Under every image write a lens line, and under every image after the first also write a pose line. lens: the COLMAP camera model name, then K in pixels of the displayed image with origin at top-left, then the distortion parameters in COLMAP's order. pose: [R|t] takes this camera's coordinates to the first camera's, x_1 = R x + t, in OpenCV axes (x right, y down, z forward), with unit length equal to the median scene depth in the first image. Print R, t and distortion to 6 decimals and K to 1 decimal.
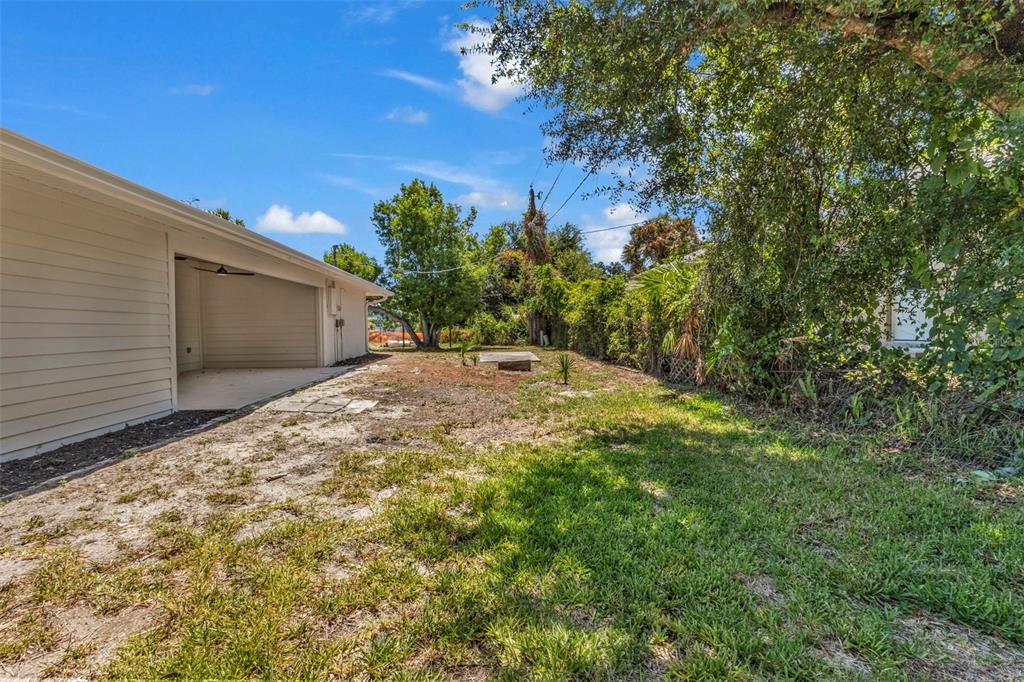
lens RADIAL K [[437.5, 0, 512.0], [0, 437.5, 341.0], [0, 0, 1]] dist [0.008215, -0.000649]
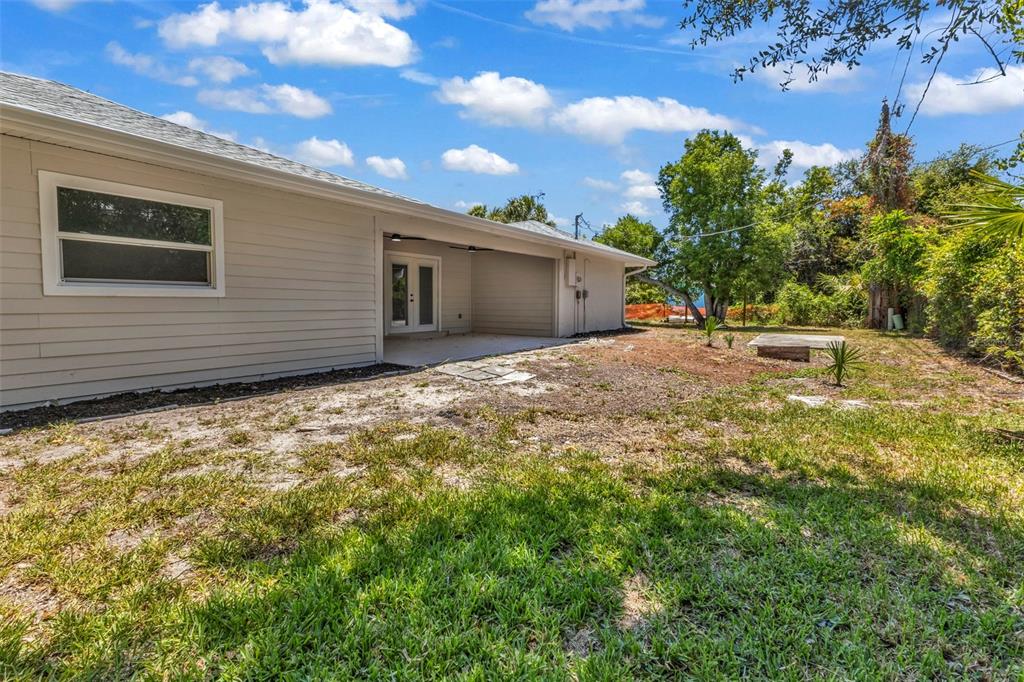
lens RADIAL K [[447.1, 0, 517.2], [0, 447.1, 322.5], [0, 0, 1]] dist [0.009128, -0.000211]
pose [[0.761181, 0.041261, -0.647226, 0.088880], [-0.033442, 0.999144, 0.024366, 0.001531], [0.647677, 0.003098, 0.761909, 0.083795]]
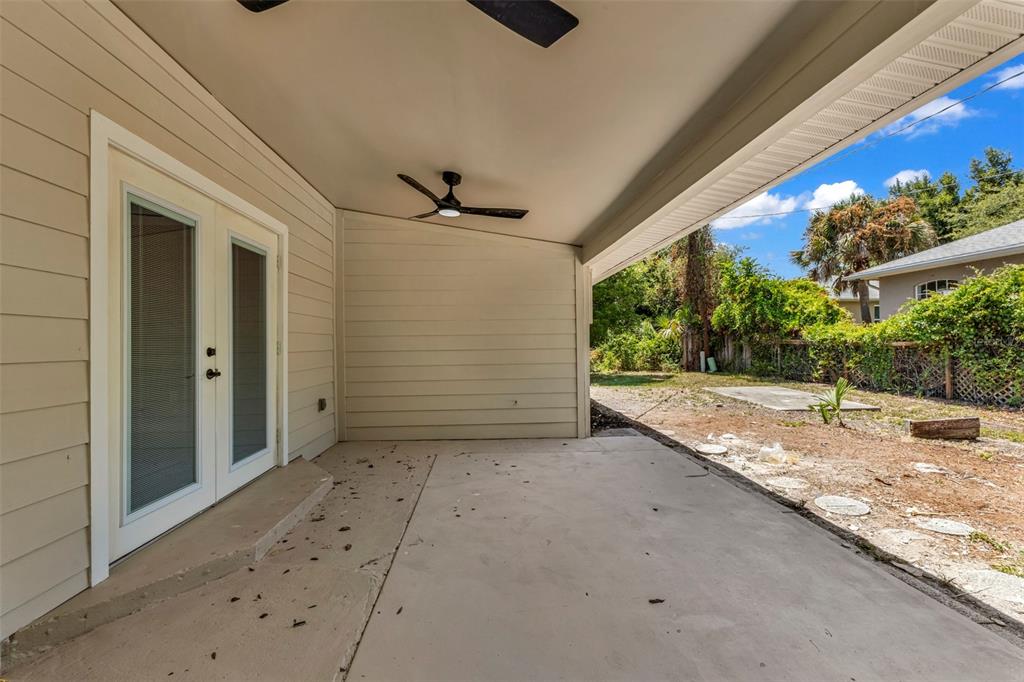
lens RADIAL K [[437.5, 0, 512.0], [0, 437.5, 341.0], [0, 0, 1]] dist [0.008215, -0.000649]
pose [[0.999538, -0.000071, -0.030393, -0.256124], [-0.001162, 0.999177, -0.040540, -0.011726], [0.030371, 0.040557, 0.998716, 0.280877]]
